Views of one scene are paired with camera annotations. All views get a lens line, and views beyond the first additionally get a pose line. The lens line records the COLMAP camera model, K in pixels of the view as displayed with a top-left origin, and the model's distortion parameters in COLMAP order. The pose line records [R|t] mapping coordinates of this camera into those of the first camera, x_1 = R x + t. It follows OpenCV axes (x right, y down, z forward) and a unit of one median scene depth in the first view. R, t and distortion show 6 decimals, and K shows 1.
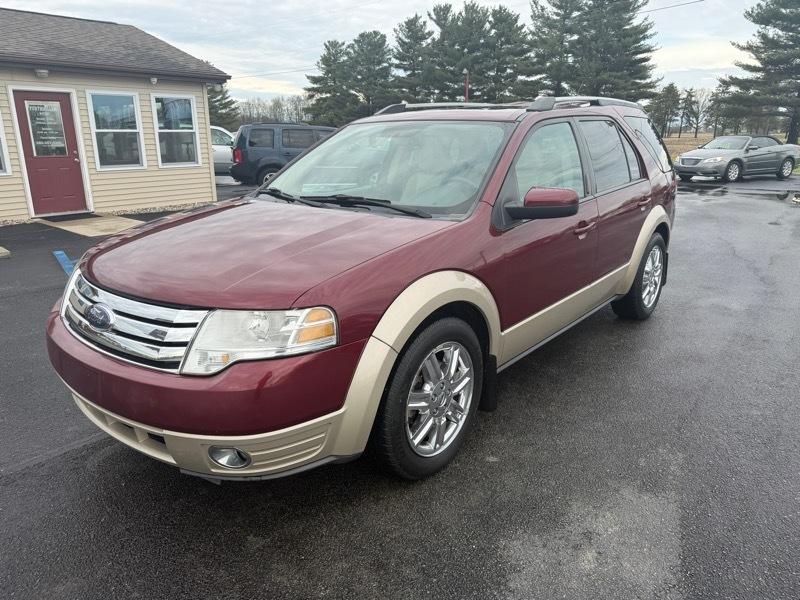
lens RADIAL K [[586.0, 0, 391.6], [0, 586.0, 299.4], [0, 0, 1]] dist [0.025355, -0.019307]
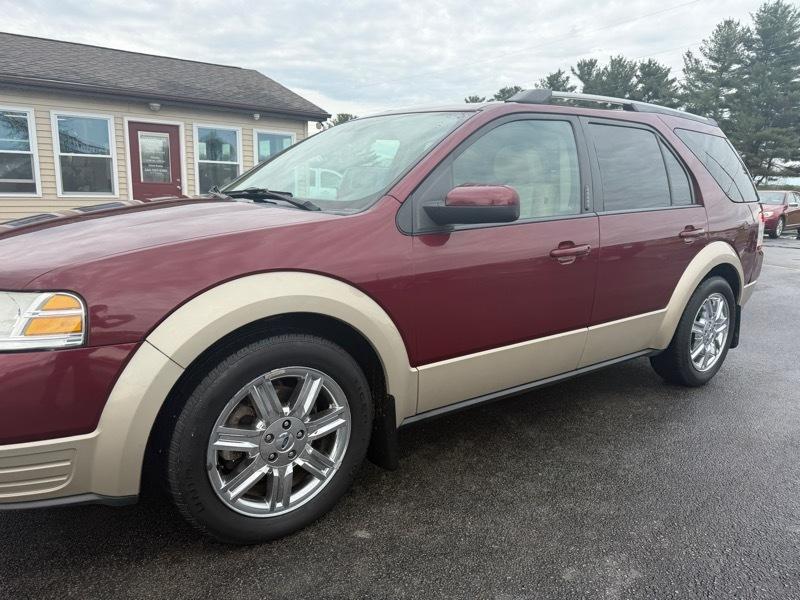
lens RADIAL K [[586.0, 0, 391.6], [0, 586.0, 299.4], [0, 0, 1]] dist [0.025355, -0.019307]
pose [[0.972618, 0.077275, -0.219185, 0.087712], [-0.095672, 0.992615, -0.074585, 0.007247], [0.211803, 0.093512, 0.972828, 0.064629]]
